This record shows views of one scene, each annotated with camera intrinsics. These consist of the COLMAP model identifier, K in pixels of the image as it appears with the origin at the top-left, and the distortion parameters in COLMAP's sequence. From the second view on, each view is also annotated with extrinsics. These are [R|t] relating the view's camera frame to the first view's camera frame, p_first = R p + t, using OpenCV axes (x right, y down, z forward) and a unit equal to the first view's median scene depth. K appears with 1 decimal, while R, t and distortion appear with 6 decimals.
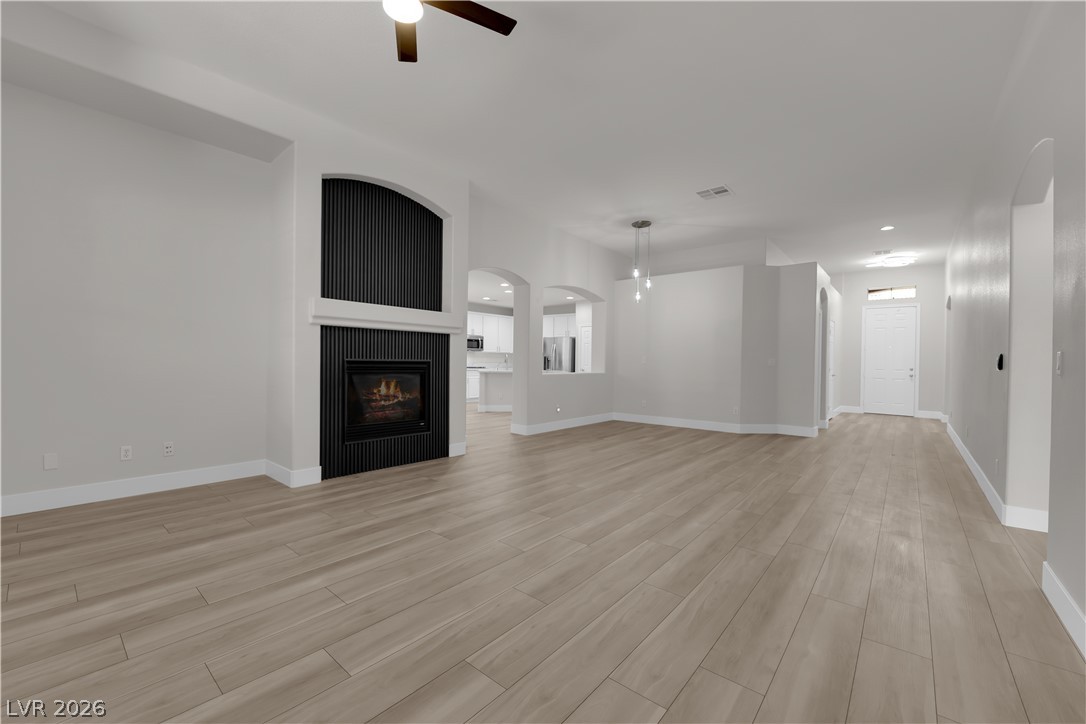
lens RADIAL K [[438.2, 0, 537.9], [0, 438.2, 365.5], [0, 0, 1]] dist [-0.010679, -0.002218]
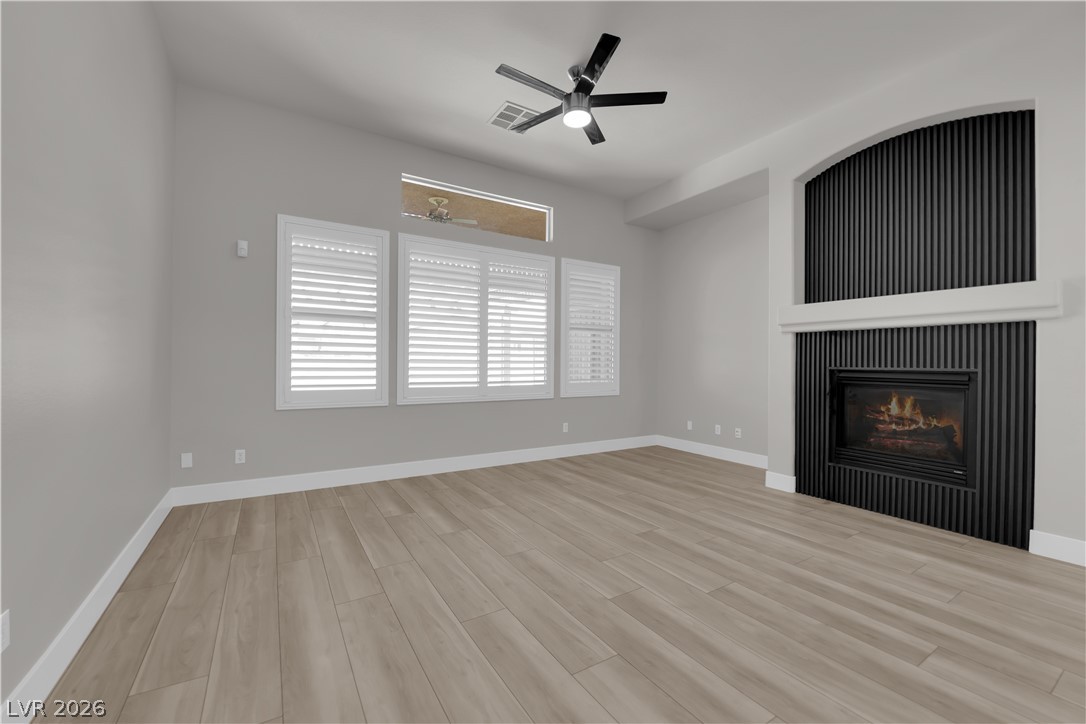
lens RADIAL K [[438.2, 0, 536.8], [0, 438.2, 362.4], [0, 0, 1]] dist [-0.010679, -0.002218]
pose [[-0.315758, -0.018308, -0.948663, 0.532811], [-0.023590, 0.999656, -0.011440, -0.000638], [0.948547, 0.018767, -0.316081, 0.657219]]
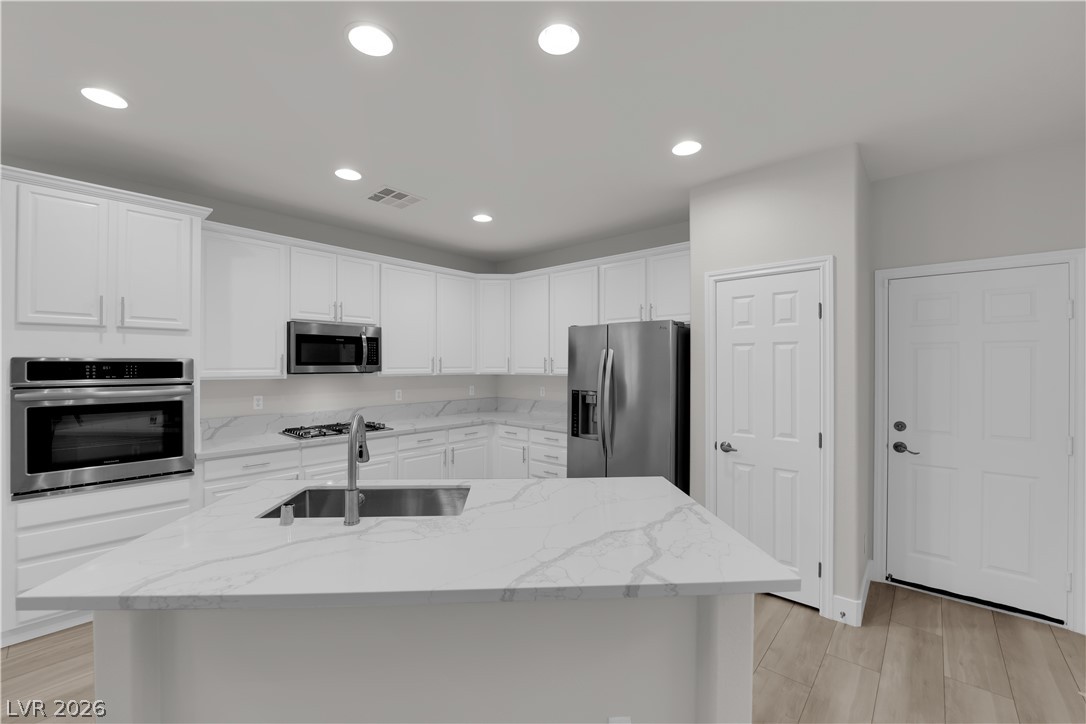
lens RADIAL K [[438.2, 0, 539.1], [0, 438.2, 363.1], [0, 0, 1]] dist [-0.010679, -0.002218]
pose [[0.999558, -0.011029, -0.027608, 0.000036], [0.010601, 0.999822, -0.015592, -0.090651], [0.027775, 0.015292, 0.999497, 1.828635]]
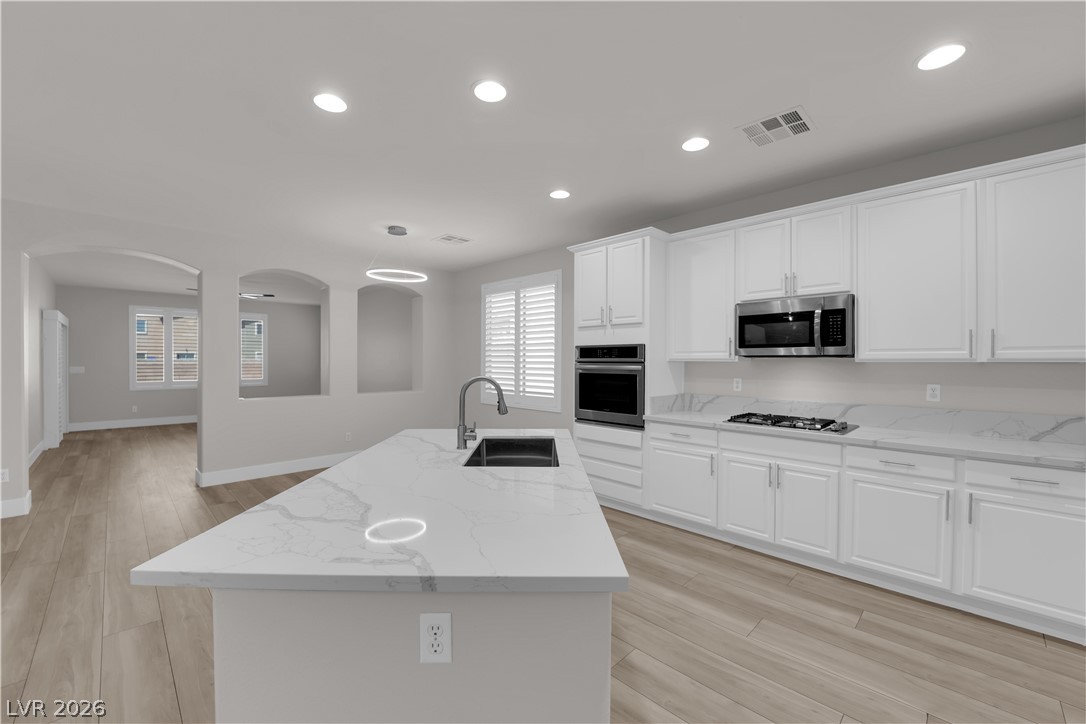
lens RADIAL K [[438.2, 0, 537.4], [0, 438.2, 363.1], [0, 0, 1]] dist [-0.010679, -0.002218]
pose [[-0.090776, -0.006784, -0.995848, 0.324066], [-0.016054, 0.999857, -0.005348, -0.068461], [0.995742, 0.015501, -0.090872, 2.287790]]
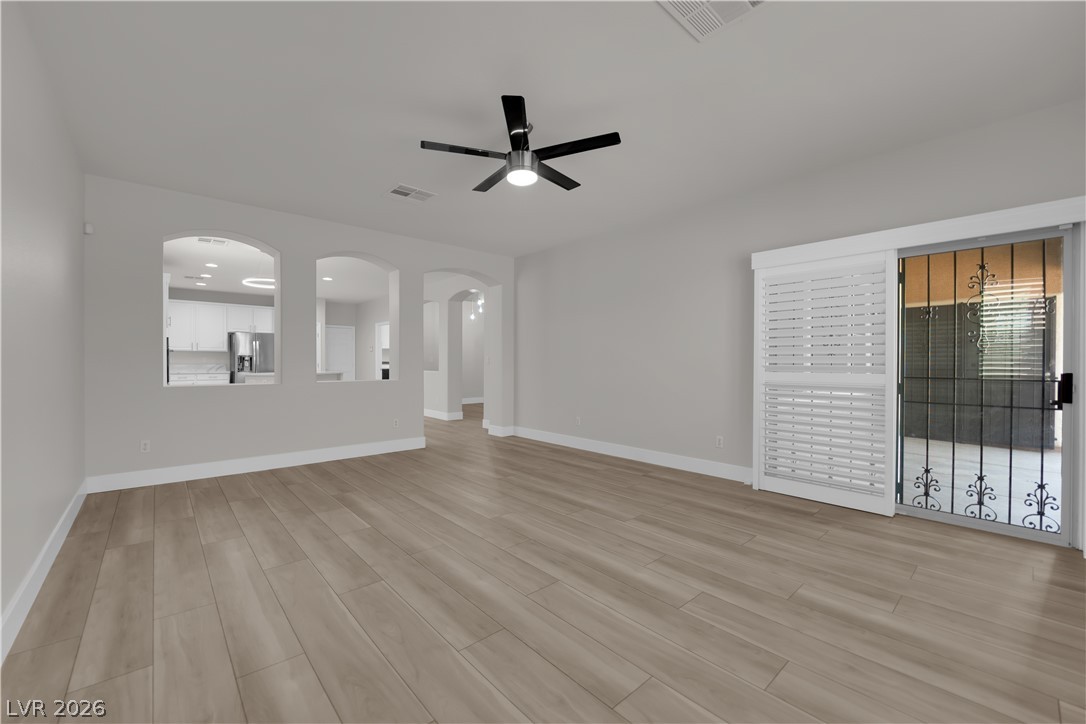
lens RADIAL K [[438.2, 0, 529.3], [0, 438.2, 358.9], [0, 0, 1]] dist [-0.010679, -0.002218]
pose [[0.132147, -0.005671, 0.991214, -1.832477], [0.008844, 0.999951, 0.004542, -0.034960], [-0.991191, 0.008166, 0.132190, 0.964373]]
